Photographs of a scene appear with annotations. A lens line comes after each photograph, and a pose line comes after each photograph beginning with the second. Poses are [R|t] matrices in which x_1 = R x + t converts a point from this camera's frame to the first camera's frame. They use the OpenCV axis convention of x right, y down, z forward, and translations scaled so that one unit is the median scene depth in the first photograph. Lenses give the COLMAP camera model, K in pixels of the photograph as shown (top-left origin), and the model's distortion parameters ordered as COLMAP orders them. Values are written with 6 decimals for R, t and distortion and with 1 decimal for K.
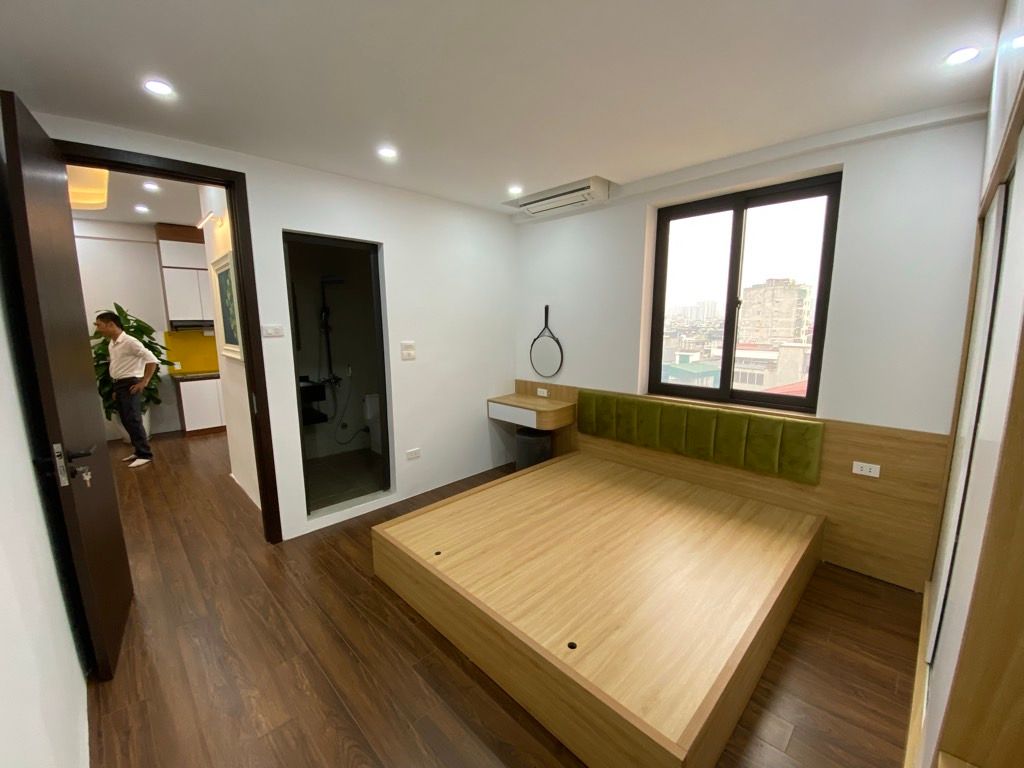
lens RADIAL K [[417.5, 0, 514.4], [0, 417.5, 383.2], [0, 0, 1]] dist [-0.002900, -0.001149]
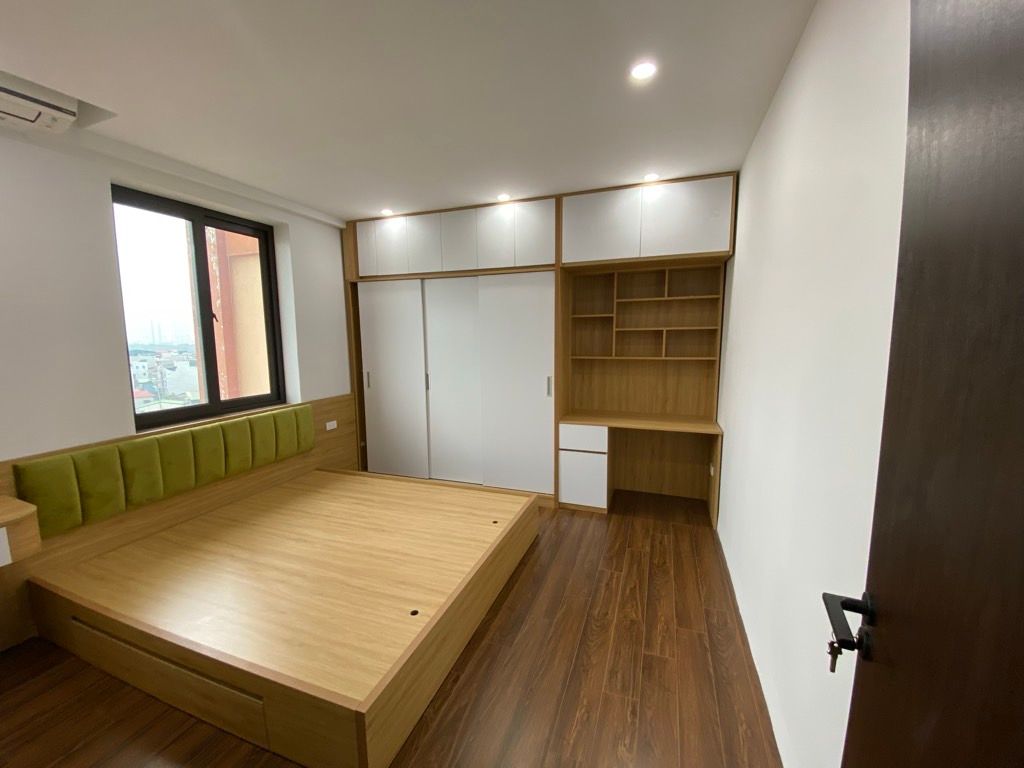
lens RADIAL K [[417.5, 0, 508.6], [0, 417.5, 385.2], [0, 0, 1]] dist [-0.002900, -0.001149]
pose [[-0.422885, -0.094716, 0.901220, -0.766795], [0.155416, 0.972206, 0.175103, -0.103381], [-0.892756, 0.214113, -0.396411, 0.868890]]
